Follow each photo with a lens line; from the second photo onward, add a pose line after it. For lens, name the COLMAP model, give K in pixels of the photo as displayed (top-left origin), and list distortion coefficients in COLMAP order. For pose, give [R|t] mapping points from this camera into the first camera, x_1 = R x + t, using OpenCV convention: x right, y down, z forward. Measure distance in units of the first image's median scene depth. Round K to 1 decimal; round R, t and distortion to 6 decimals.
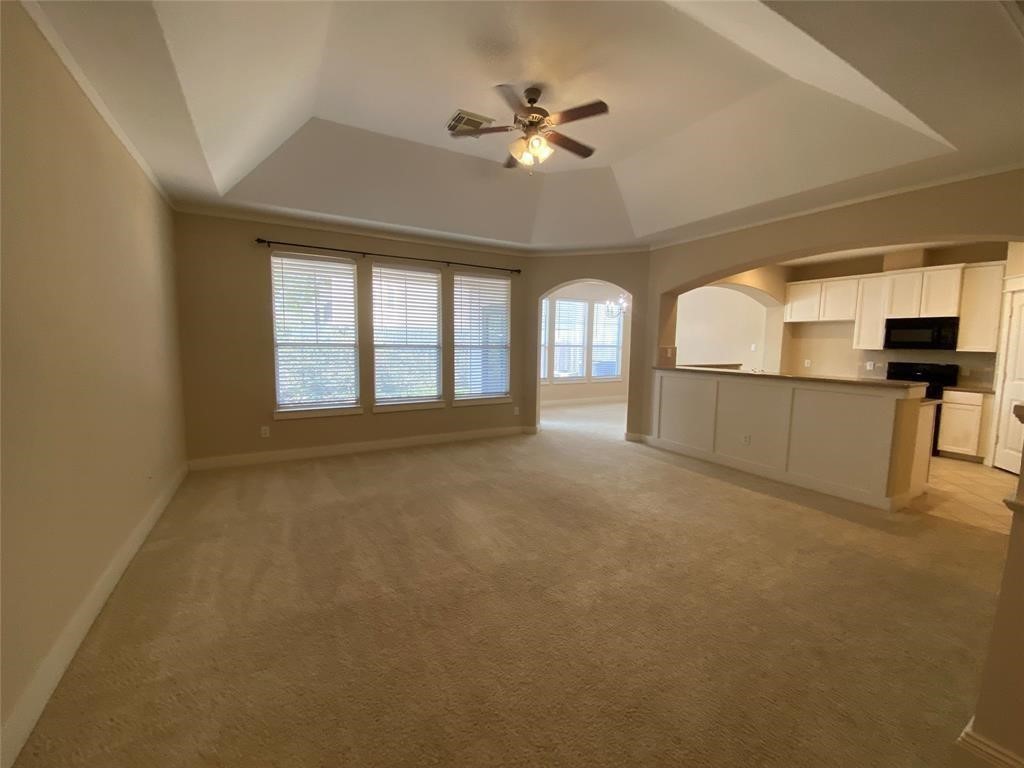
lens RADIAL K [[411.9, 0, 513.8], [0, 411.9, 385.2], [0, 0, 1]] dist [0.001651, -0.014168]
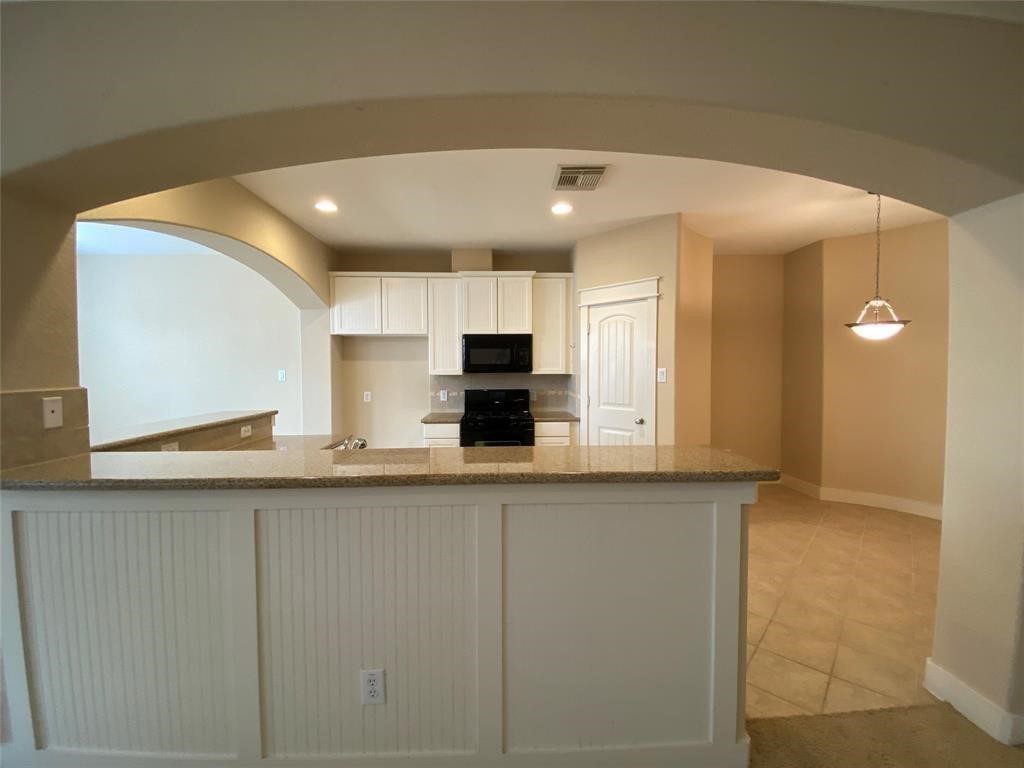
lens RADIAL K [[411.9, 0, 513.8], [0, 411.9, 385.2], [0, 0, 1]] dist [0.001651, -0.014168]
pose [[0.457005, -0.054353, 0.887802, 0.274851], [0.103555, 0.994595, 0.007585, -0.065089], [-0.883416, 0.088470, 0.460163, 0.580341]]
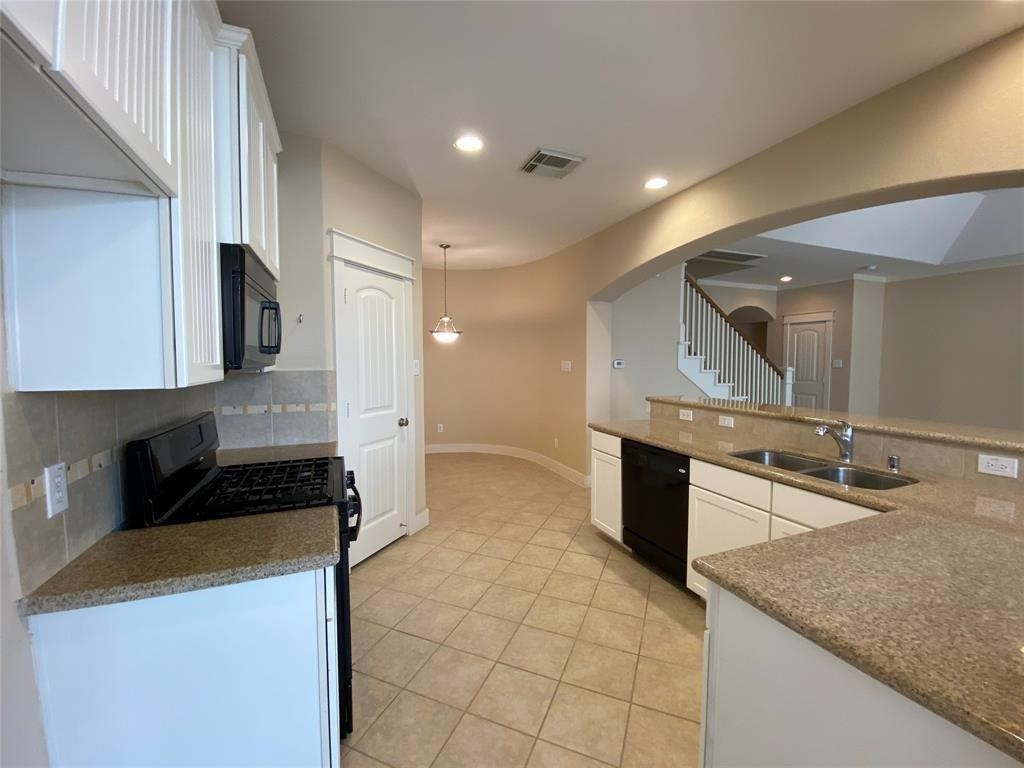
lens RADIAL K [[411.9, 0, 513.8], [0, 411.9, 385.2], [0, 0, 1]] dist [0.001651, -0.014168]
pose [[-0.994568, -0.027156, 0.100486, 0.749647], [-0.010533, 0.986670, 0.162390, -0.125191], [-0.103556, 0.160450, -0.981597, 1.240468]]
